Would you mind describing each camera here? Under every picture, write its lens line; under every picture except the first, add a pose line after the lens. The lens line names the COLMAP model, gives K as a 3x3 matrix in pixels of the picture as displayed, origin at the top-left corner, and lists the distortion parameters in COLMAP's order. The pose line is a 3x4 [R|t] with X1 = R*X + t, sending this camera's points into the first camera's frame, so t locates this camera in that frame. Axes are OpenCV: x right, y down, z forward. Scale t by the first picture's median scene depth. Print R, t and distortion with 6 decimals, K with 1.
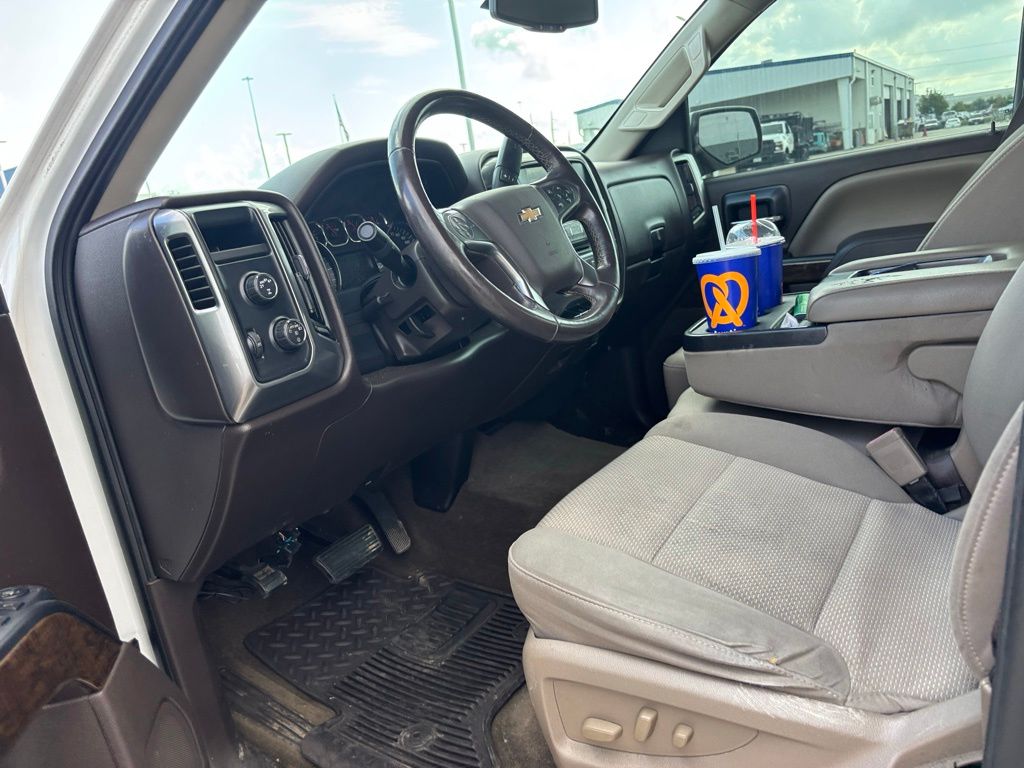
lens RADIAL K [[773.8, 0, 507.4], [0, 773.8, 390.5], [0, 0, 1]] dist [0.044451, -0.045065]
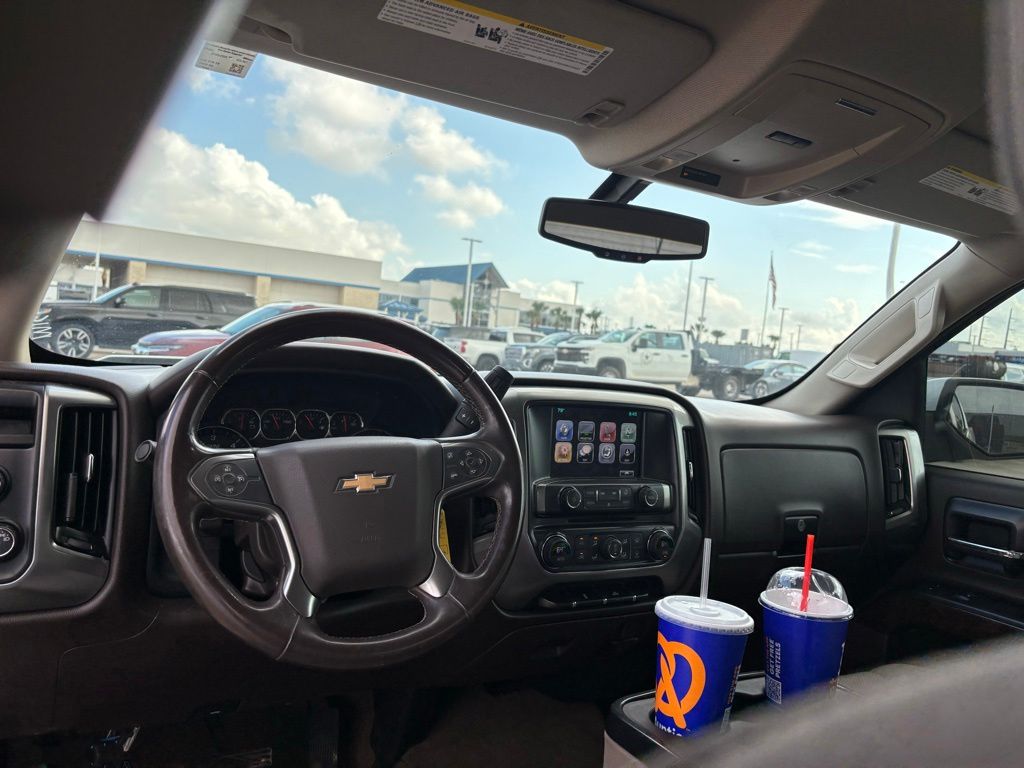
lens RADIAL K [[785.5, 0, 511.0], [0, 785.5, 390.7], [0, 0, 1]] dist [0.022115, -0.014199]
pose [[0.860041, 0.257812, -0.440298, 0.276476], [-0.332313, 0.937857, -0.099960, -0.164965], [0.387165, 0.232287, 0.892270, 0.195977]]
